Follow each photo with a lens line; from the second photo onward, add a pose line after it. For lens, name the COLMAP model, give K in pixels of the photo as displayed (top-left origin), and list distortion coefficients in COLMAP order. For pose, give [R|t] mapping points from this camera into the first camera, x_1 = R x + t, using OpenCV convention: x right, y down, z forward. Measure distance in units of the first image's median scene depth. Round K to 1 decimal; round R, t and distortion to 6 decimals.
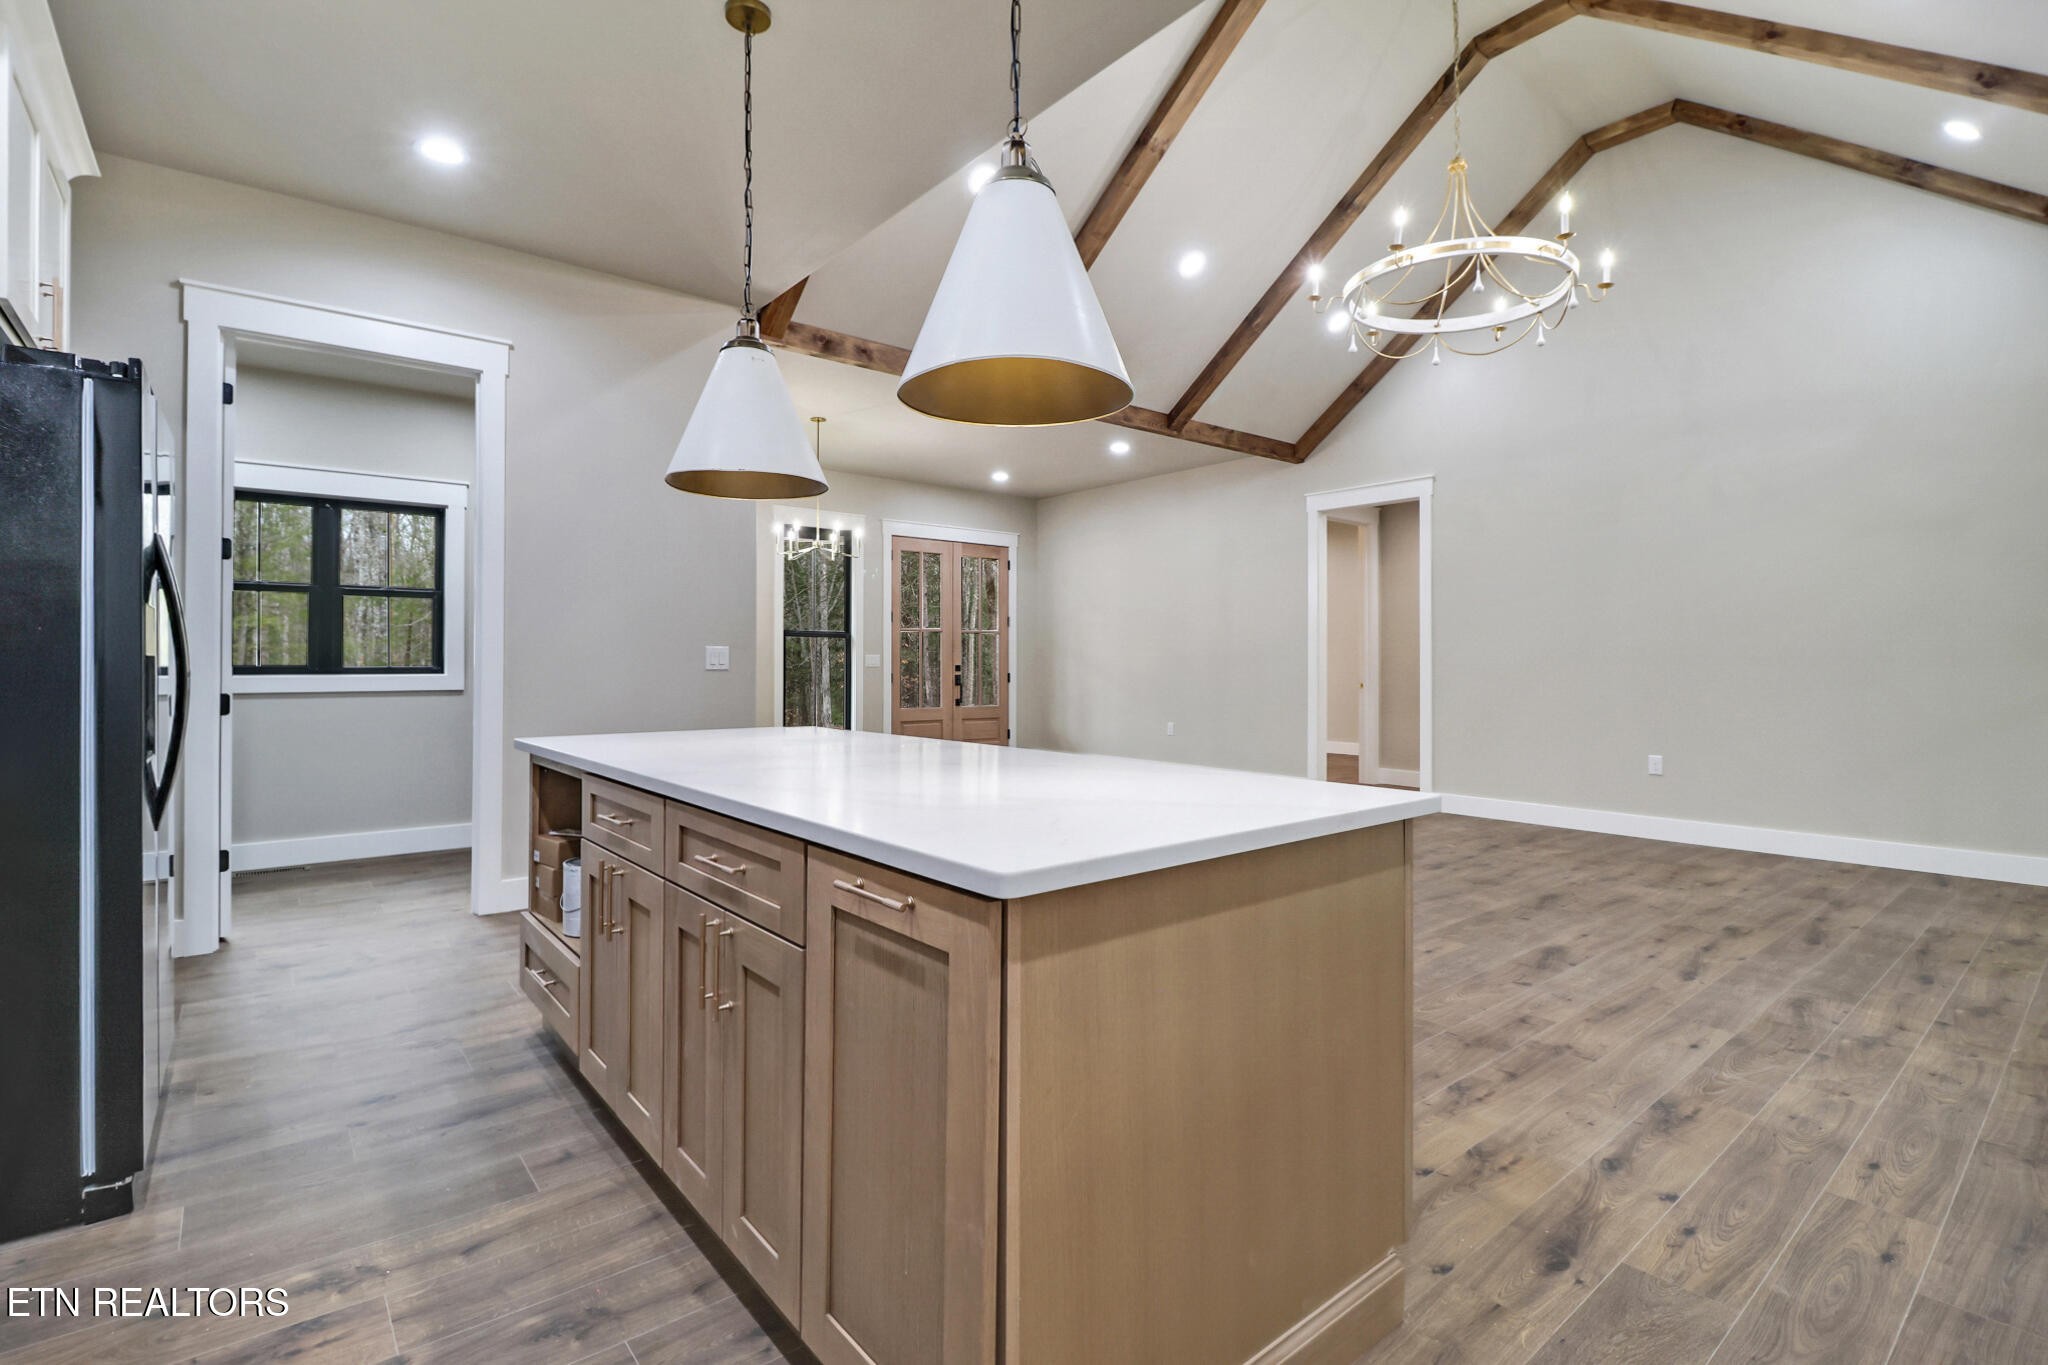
lens RADIAL K [[942.2, 0, 1018.9], [0, 942.2, 676.4], [0, 0, 1]] dist [-0.010452, -0.001761]
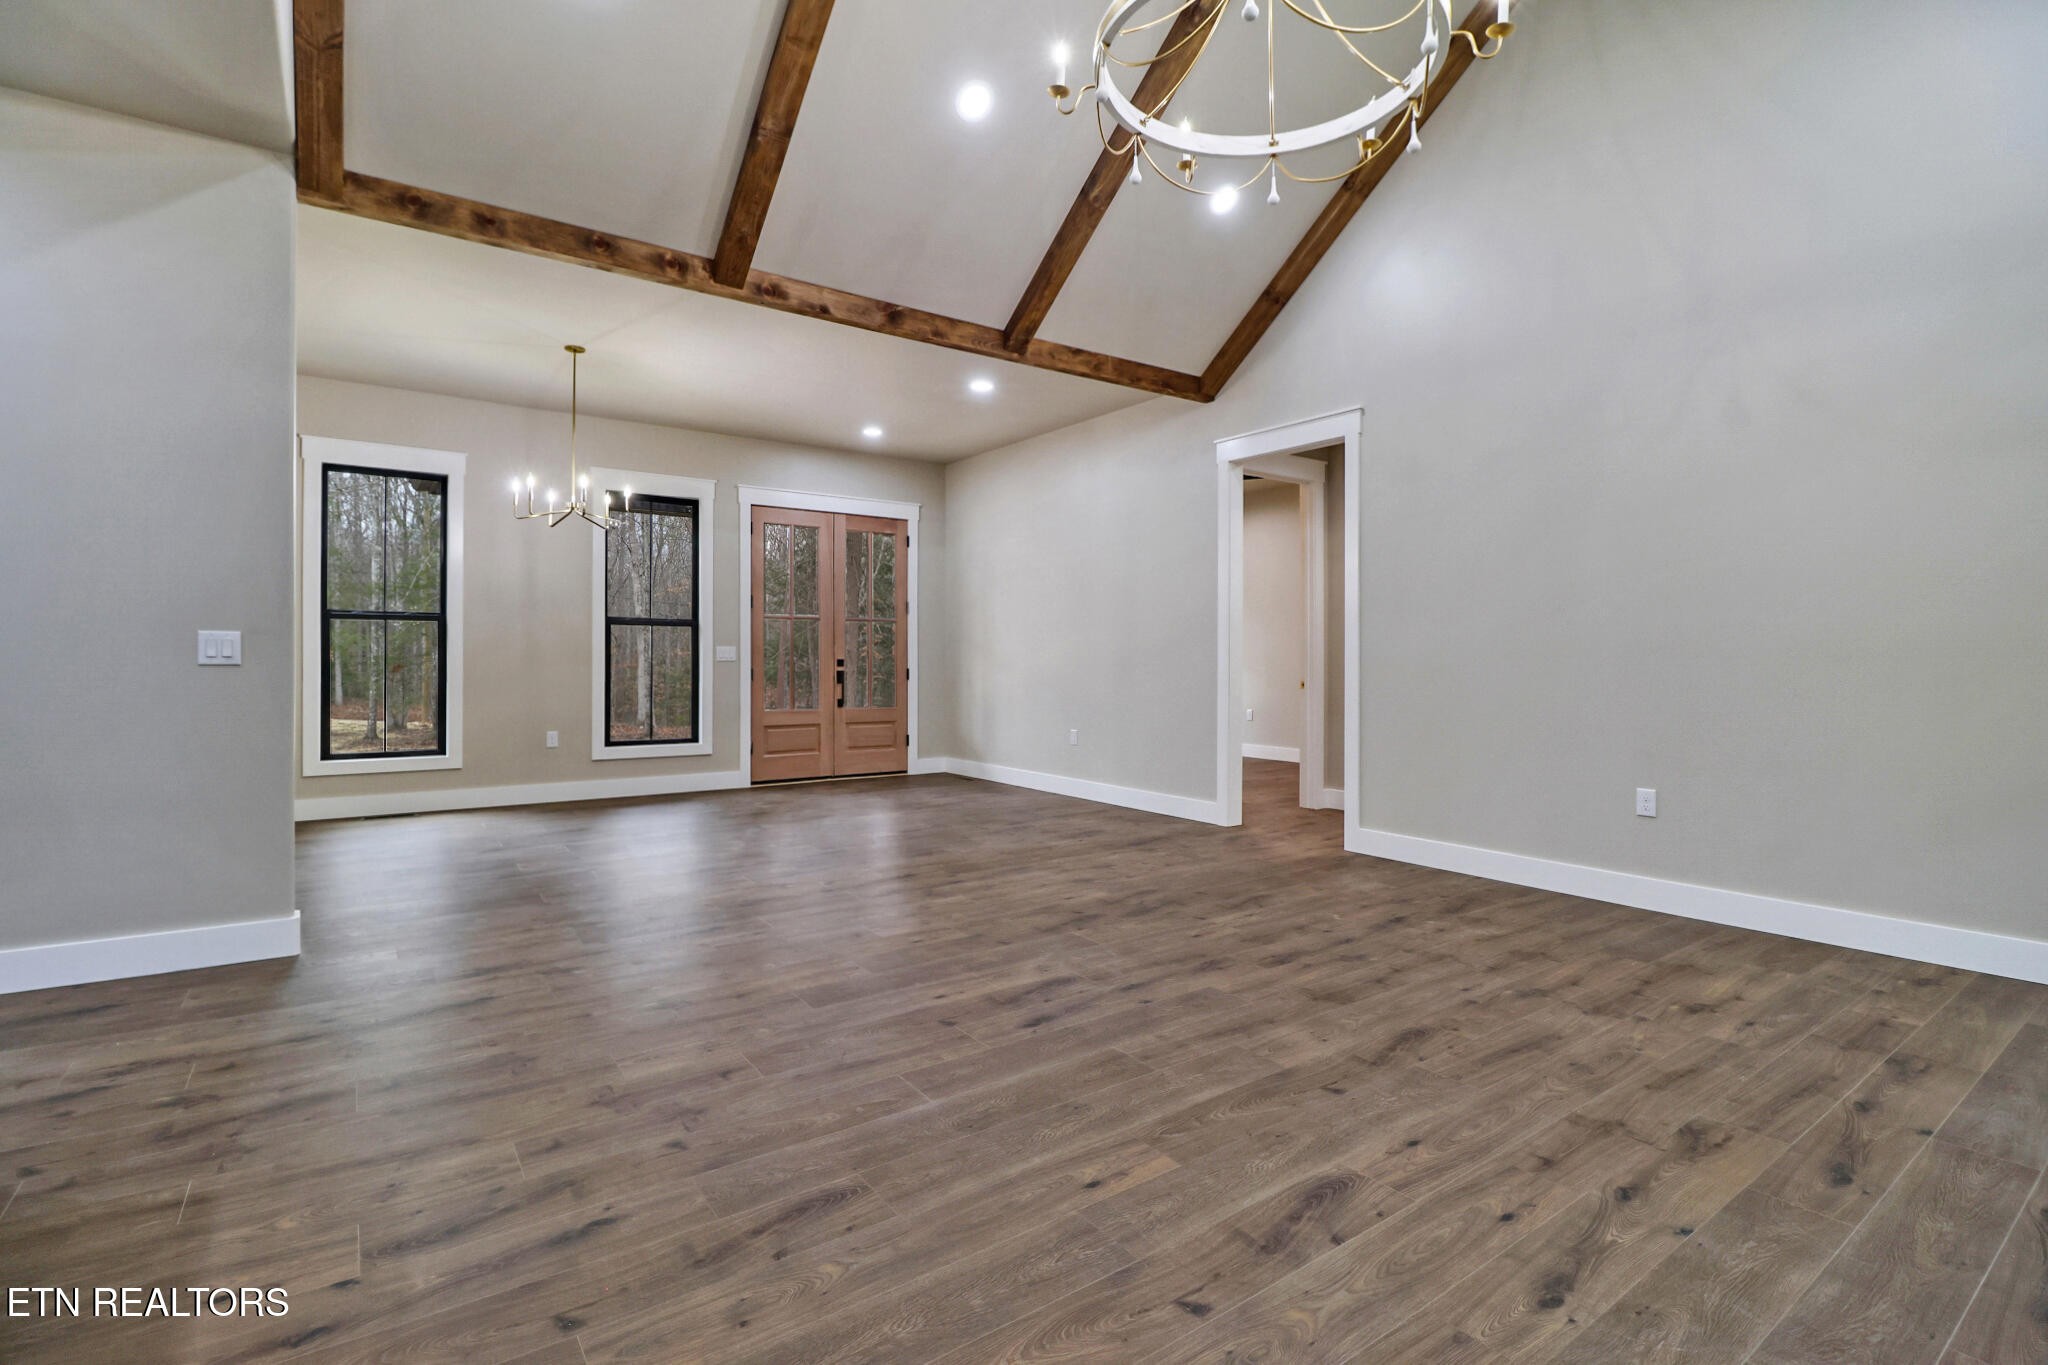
lens RADIAL K [[942.2, 0, 1032.7], [0, 942.2, 674.8], [0, 0, 1]] dist [-0.010452, -0.001761]
pose [[0.998393, 0.002315, -0.056620, 0.226147], [-0.002084, 0.999989, 0.004134, -0.002608], [0.056629, -0.004009, 0.998387, 0.238761]]
